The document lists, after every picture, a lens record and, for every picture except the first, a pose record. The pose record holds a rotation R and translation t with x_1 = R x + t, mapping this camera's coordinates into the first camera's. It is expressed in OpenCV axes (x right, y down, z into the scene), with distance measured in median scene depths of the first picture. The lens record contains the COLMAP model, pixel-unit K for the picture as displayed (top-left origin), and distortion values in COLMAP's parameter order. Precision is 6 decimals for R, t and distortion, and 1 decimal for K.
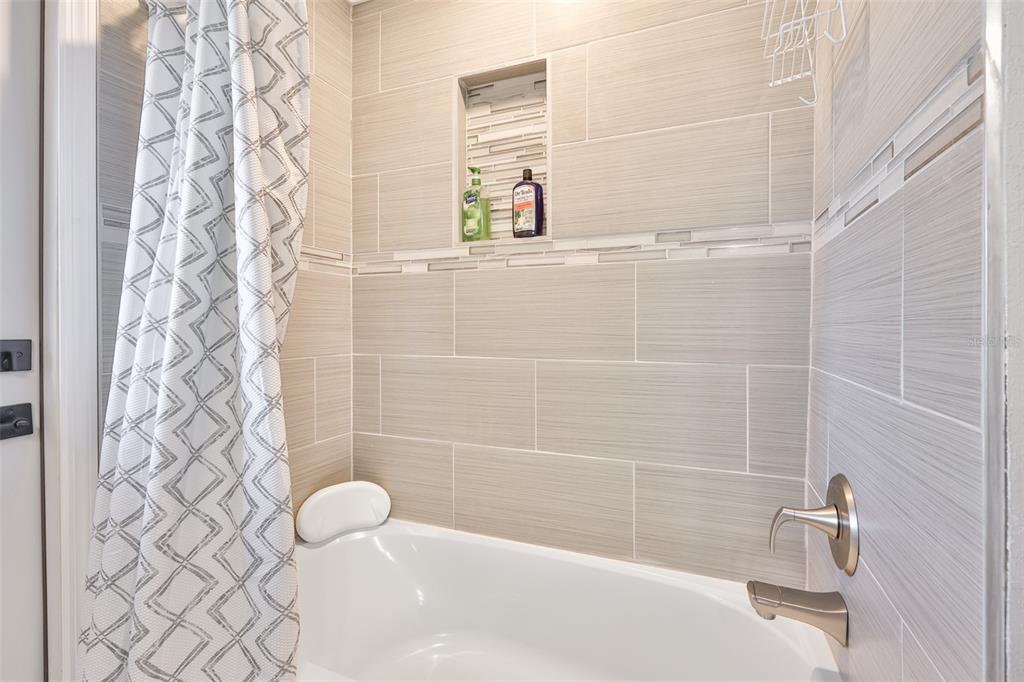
lens RADIAL K [[452.2, 0, 523.0], [0, 452.2, 326.9], [0, 0, 1]] dist [-0.000328, 0.000013]
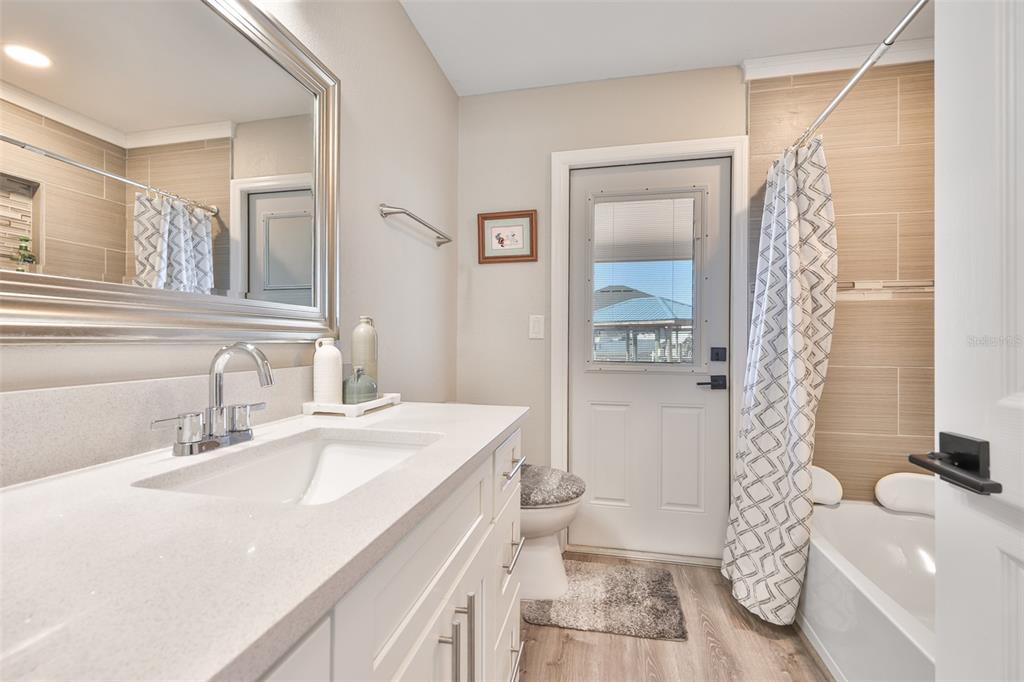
lens RADIAL K [[445.7, 0, 508.7], [0, 445.7, 340.0], [0, 0, 1]] dist [-0.000872, -0.000189]
pose [[0.152717, 0.000411, -0.988270, 1.018968], [-0.007937, 0.999968, -0.000811, -0.000272], [0.988238, 0.007968, 0.152715, -0.451491]]
